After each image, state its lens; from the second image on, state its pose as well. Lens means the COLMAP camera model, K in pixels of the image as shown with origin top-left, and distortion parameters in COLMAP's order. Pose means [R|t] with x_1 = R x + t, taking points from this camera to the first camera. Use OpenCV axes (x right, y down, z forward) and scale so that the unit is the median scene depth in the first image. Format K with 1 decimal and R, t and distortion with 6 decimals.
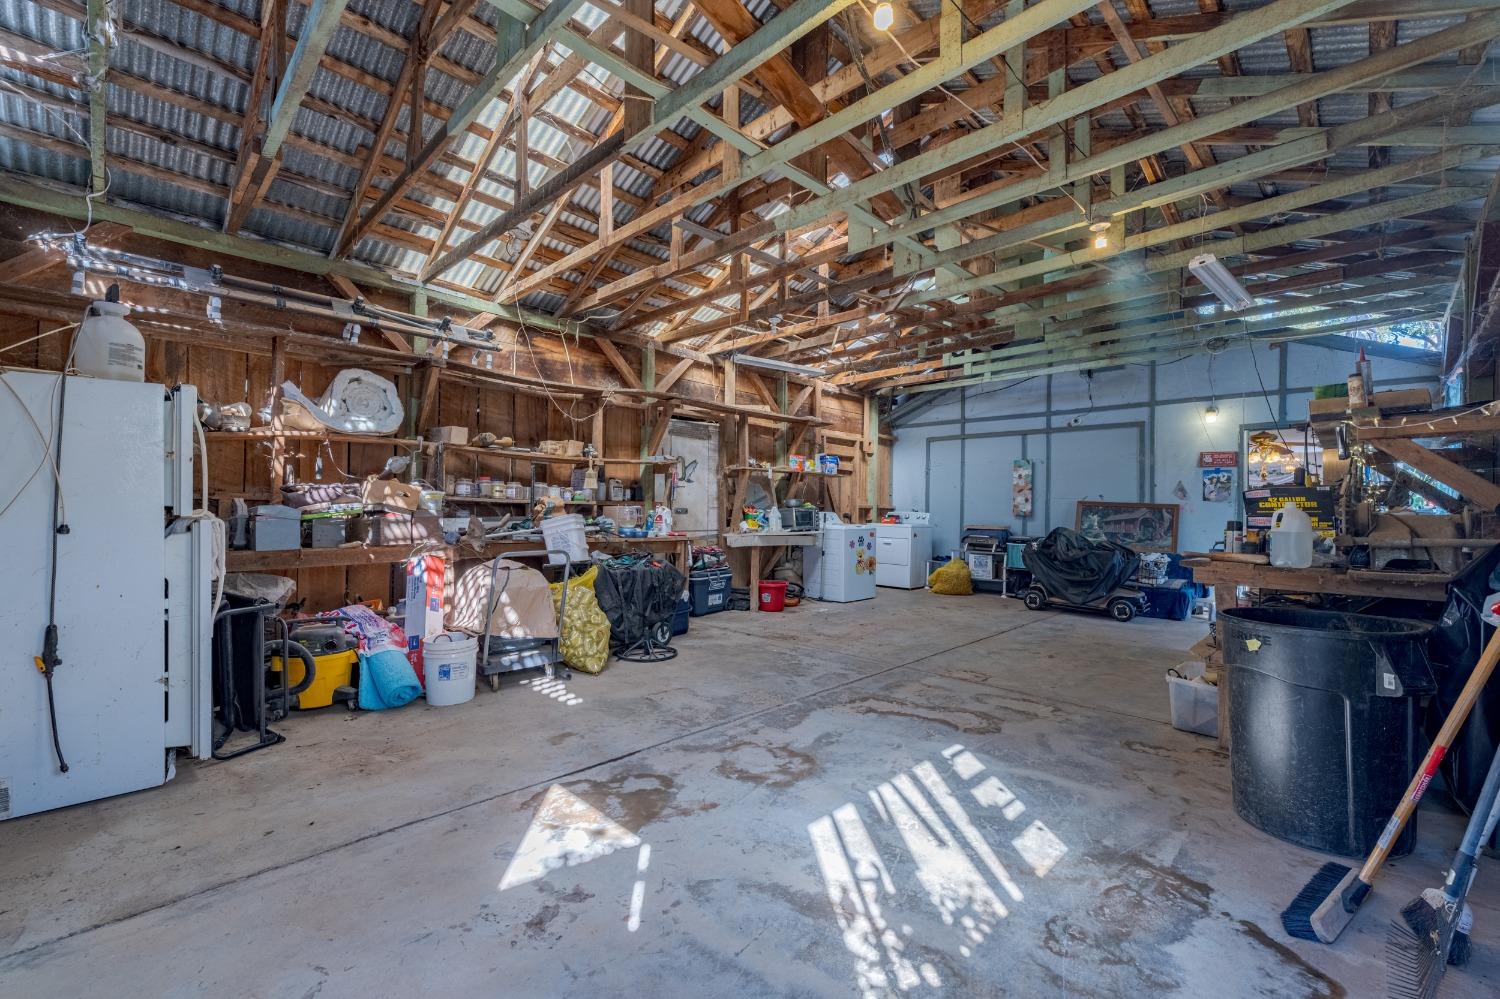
lens RADIAL K [[615.0, 0, 750.0], [0, 615.0, 499.5], [0, 0, 1]] dist [-0.000885, 0.000081]
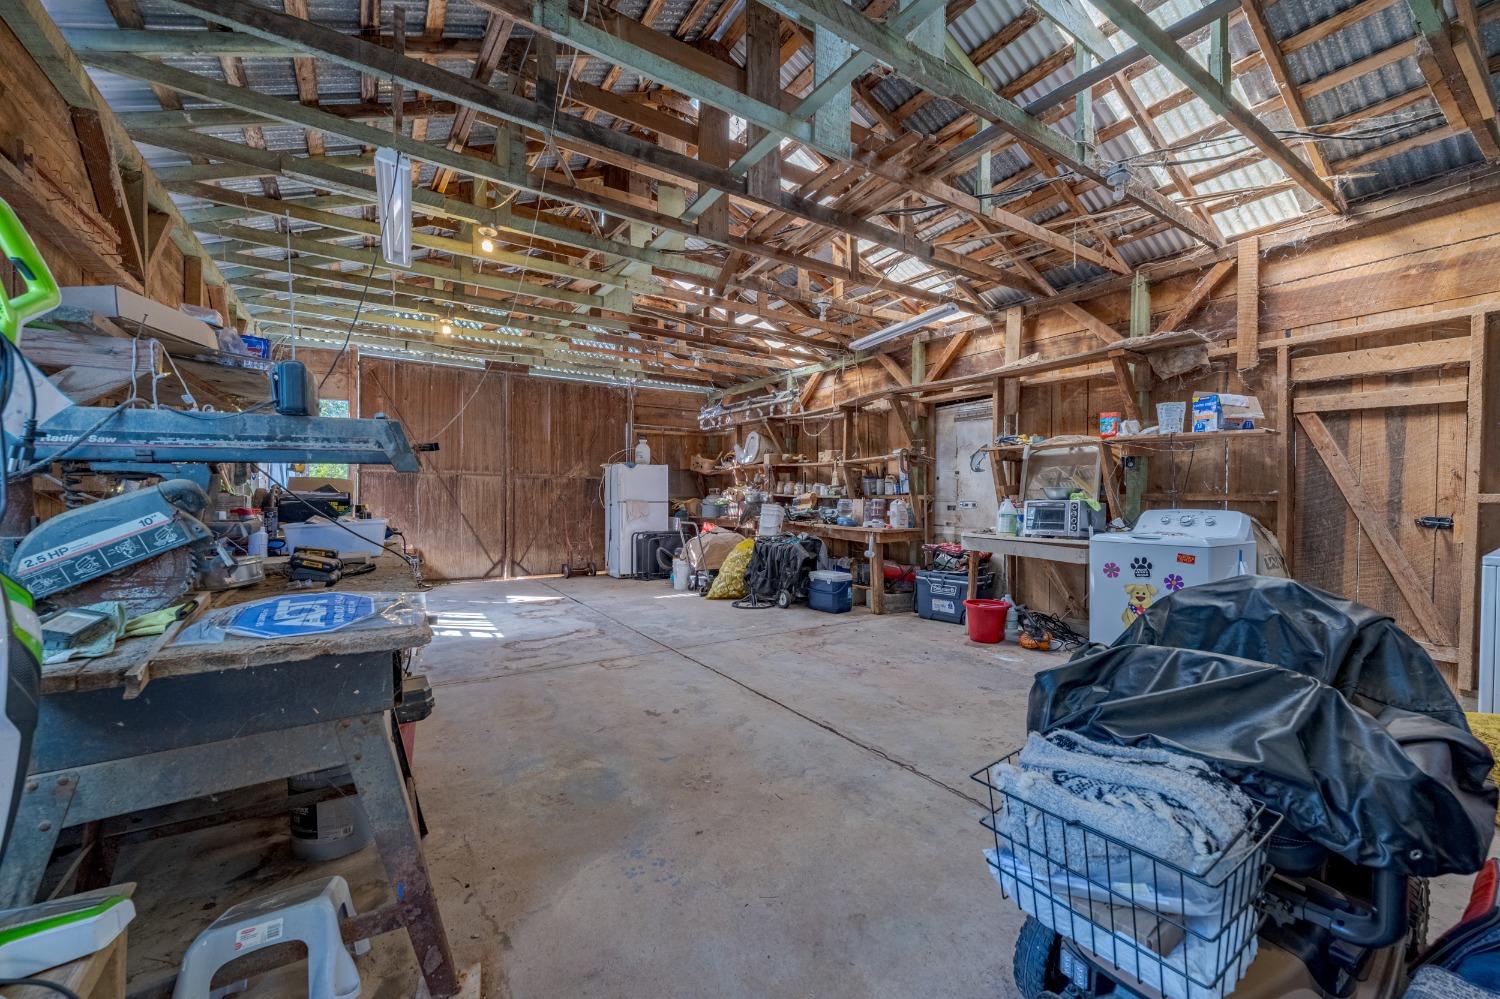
lens RADIAL K [[593.3, 0, 755.0], [0, 593.3, 495.9], [0, 0, 1]] dist [-0.002604, 0.002689]
pose [[-0.202202, -0.015790, -0.979217, 1.357267], [-0.000947, 0.999873, -0.015928, 0.033938], [0.979343, -0.002294, -0.202191, 1.524313]]
